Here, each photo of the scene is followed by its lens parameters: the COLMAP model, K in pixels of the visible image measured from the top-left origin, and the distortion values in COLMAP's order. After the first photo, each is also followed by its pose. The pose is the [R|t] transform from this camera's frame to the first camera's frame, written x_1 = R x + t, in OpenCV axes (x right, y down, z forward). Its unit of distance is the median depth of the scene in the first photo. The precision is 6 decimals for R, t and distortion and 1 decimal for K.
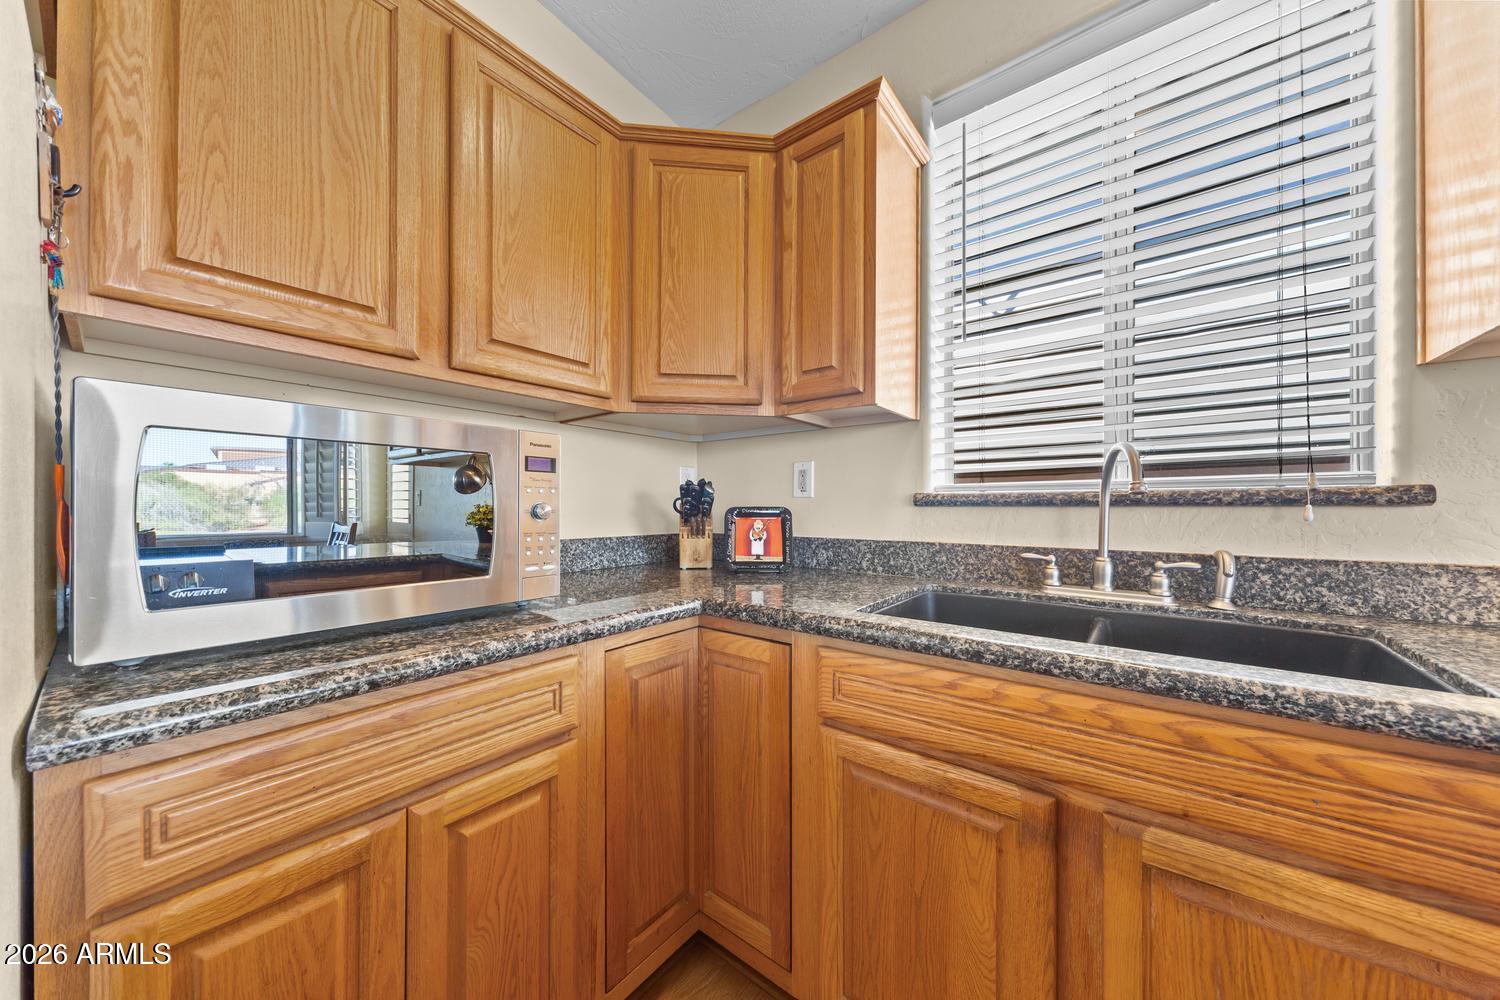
lens RADIAL K [[507.2, 0, 751.1], [0, 507.2, 506.1], [0, 0, 1]] dist [0.000051, -0.000021]
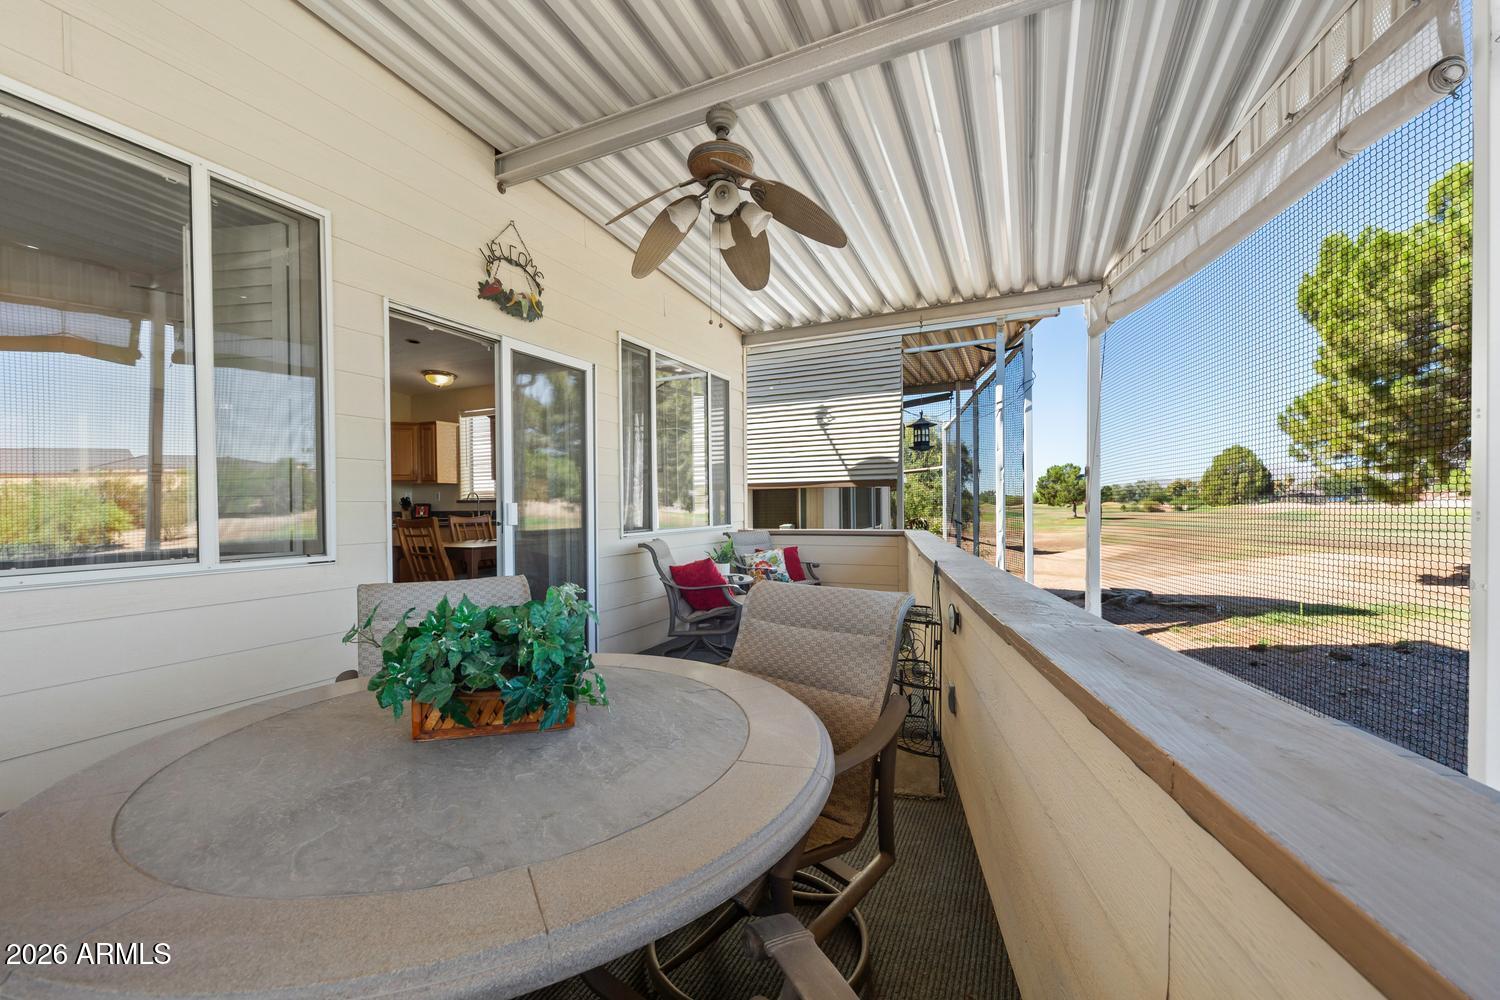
lens RADIAL K [[606.6, 0, 750.3], [0, 606.6, 510.9], [0, 0, 1]] dist [-0.001414, -0.000298]
pose [[0.973235, -0.014640, 0.229346, 1.905634], [0.012287, 0.999856, 0.011682, 0.048014], [-0.229484, -0.008552, 0.973275, -5.664680]]
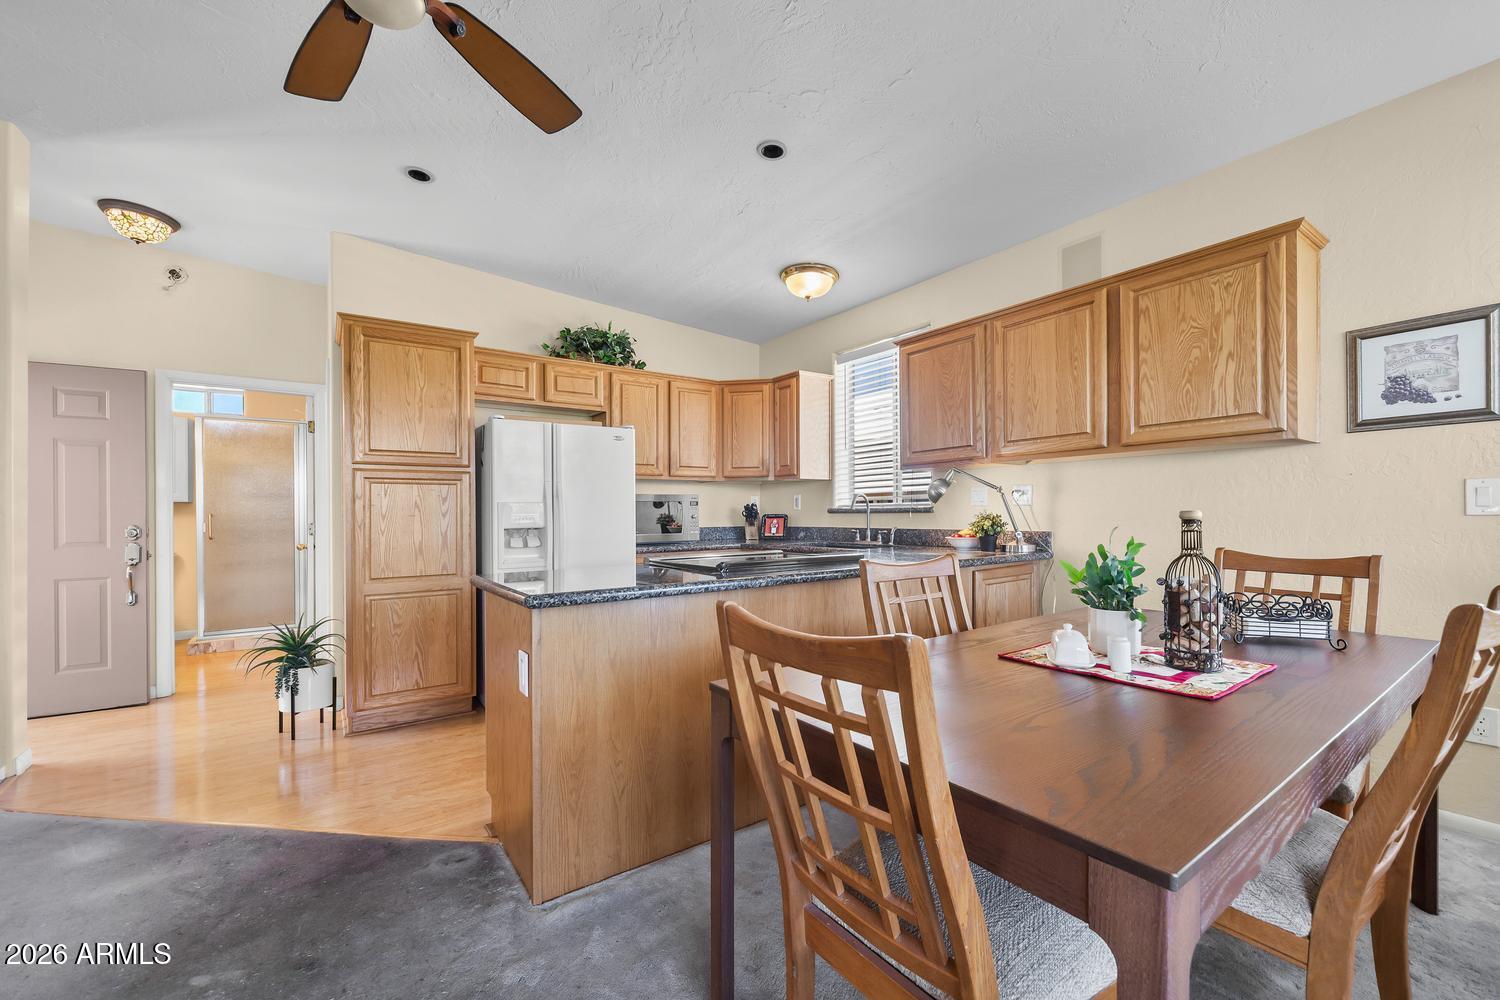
lens RADIAL K [[606.6, 0, 750.3], [0, 606.6, 510.9], [0, 0, 1]] dist [-0.001414, -0.000298]
pose [[0.959558, -0.010092, -0.281330, 0.954303], [0.010391, 0.999946, -0.000428, -0.018508], [0.281319, -0.002513, 0.959611, -2.444217]]
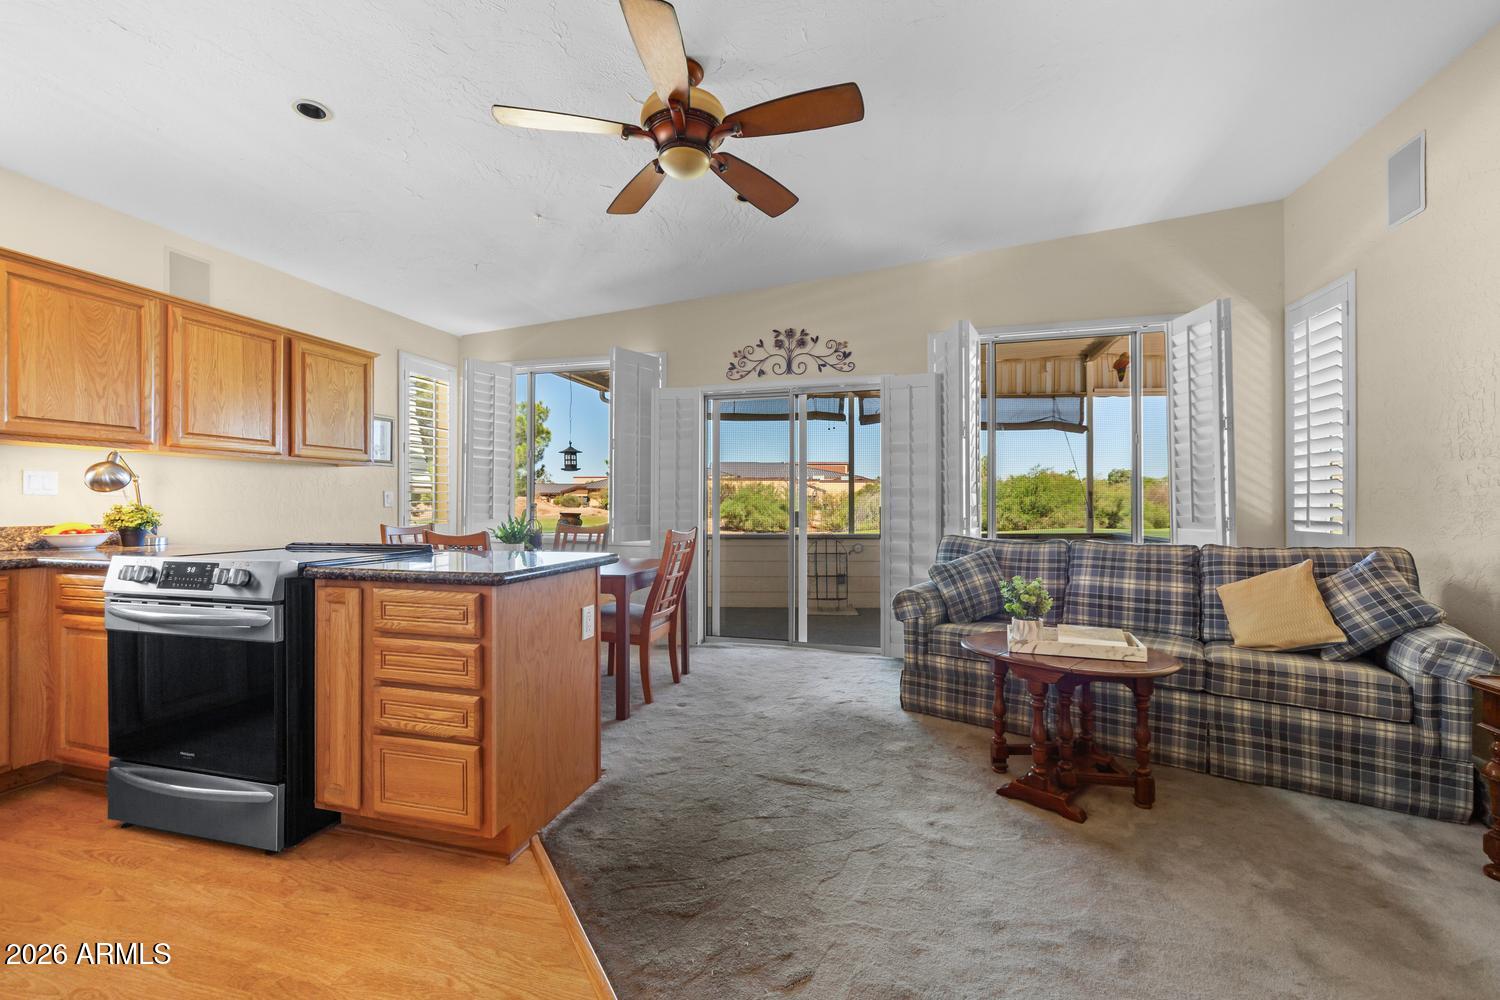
lens RADIAL K [[602.7, 0, 750.0], [0, 602.7, 500.0], [0, 0, 1]] dist [-0.000731, -0.000616]
pose [[-0.391627, 0.007286, 0.920095, -1.867770], [-0.003847, 0.999947, -0.009556, -0.001390], [-0.920116, -0.007282, -0.391578, -0.956103]]
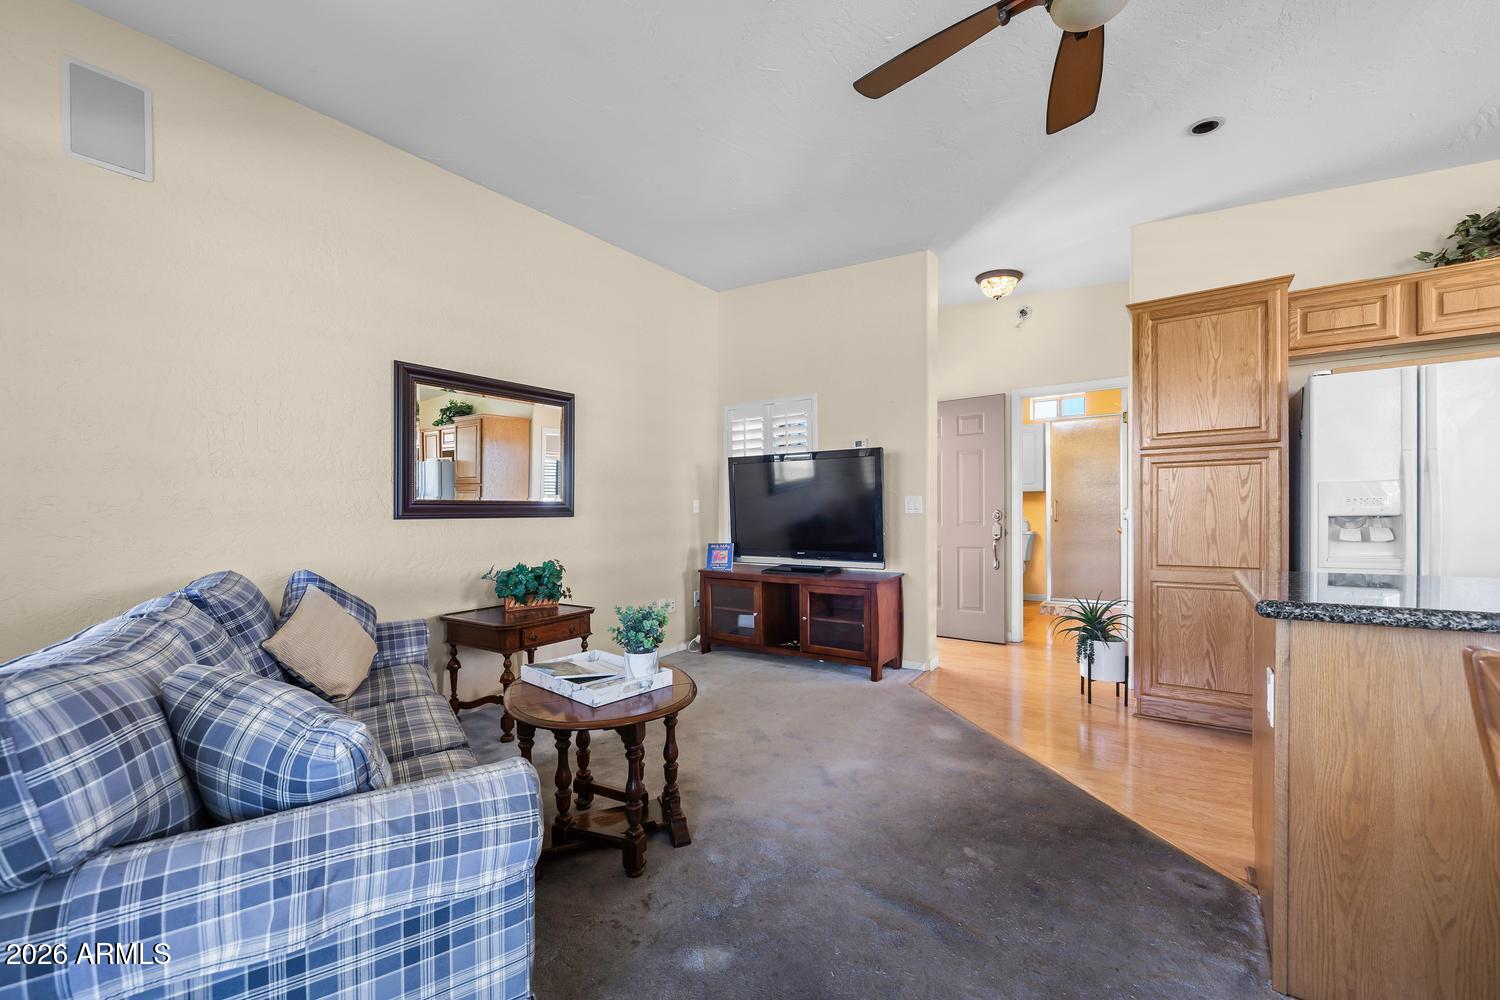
lens RADIAL K [[607.5, 0, 758.4], [0, 607.5, 506.0], [0, 0, 1]] dist [-0.000218, -0.000234]
pose [[0.056122, -0.007707, -0.998394, 1.124310], [0.022630, 0.999723, -0.006445, -0.017809], [0.998167, -0.022232, 0.056281, -2.253487]]
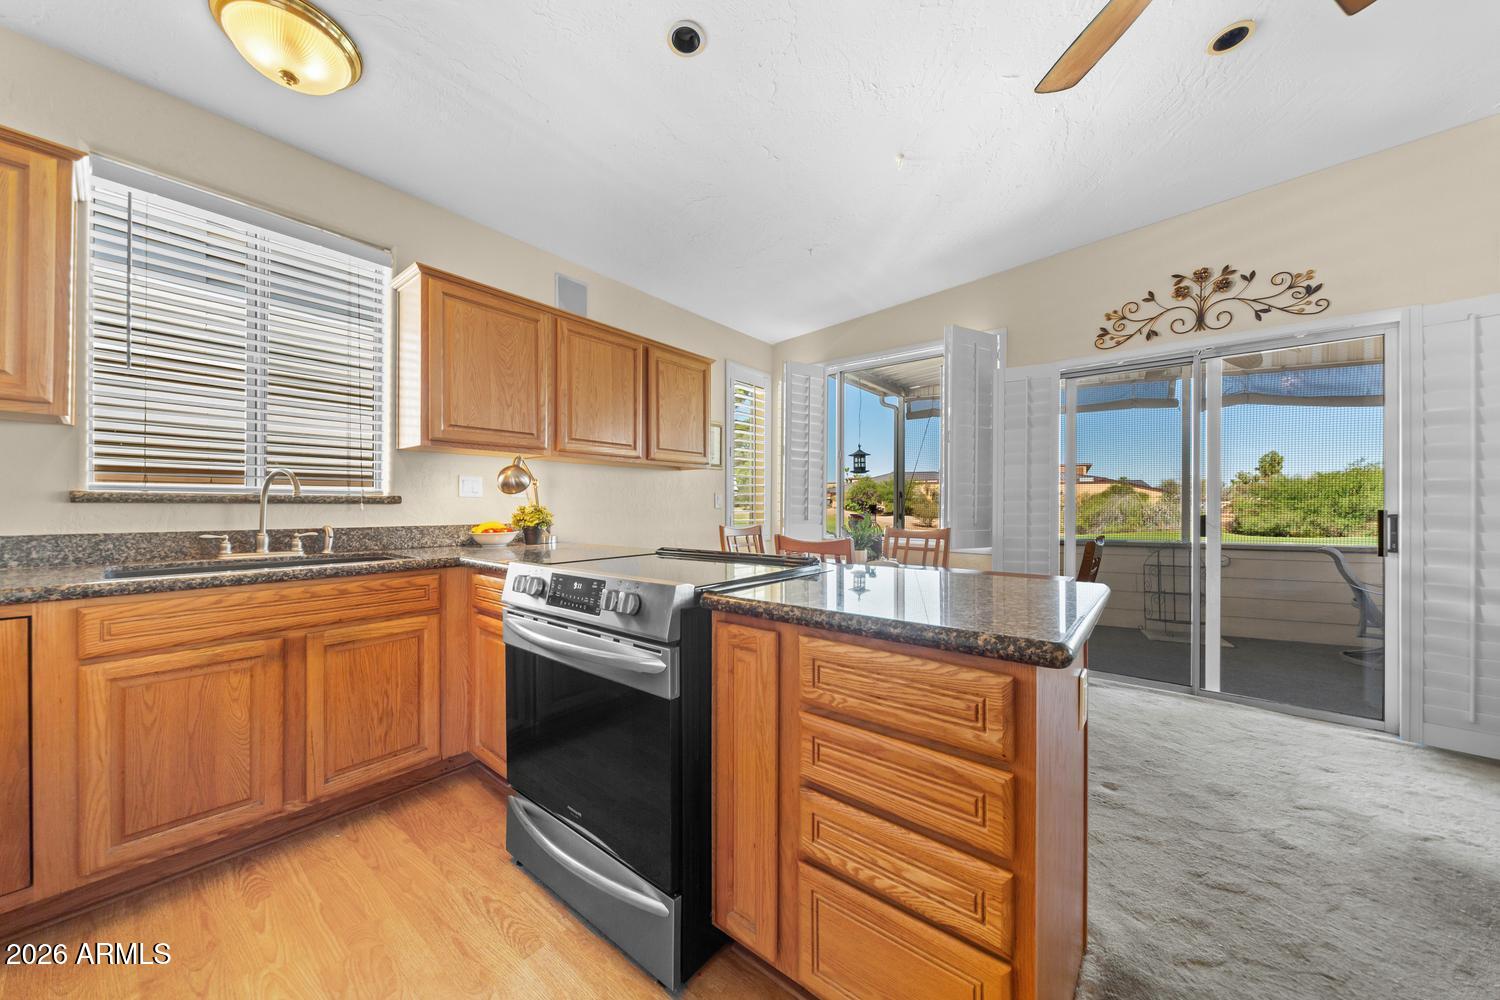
lens RADIAL K [[512.4, 0, 750.9], [0, 512.4, 504.7], [0, 0, 1]] dist [-0.001502, -0.000388]
pose [[0.009433, 0.002430, 0.999953, -0.934296], [-0.005469, 0.999982, -0.002378, -0.000802], [-0.999941, -0.005446, 0.009447, -0.607903]]
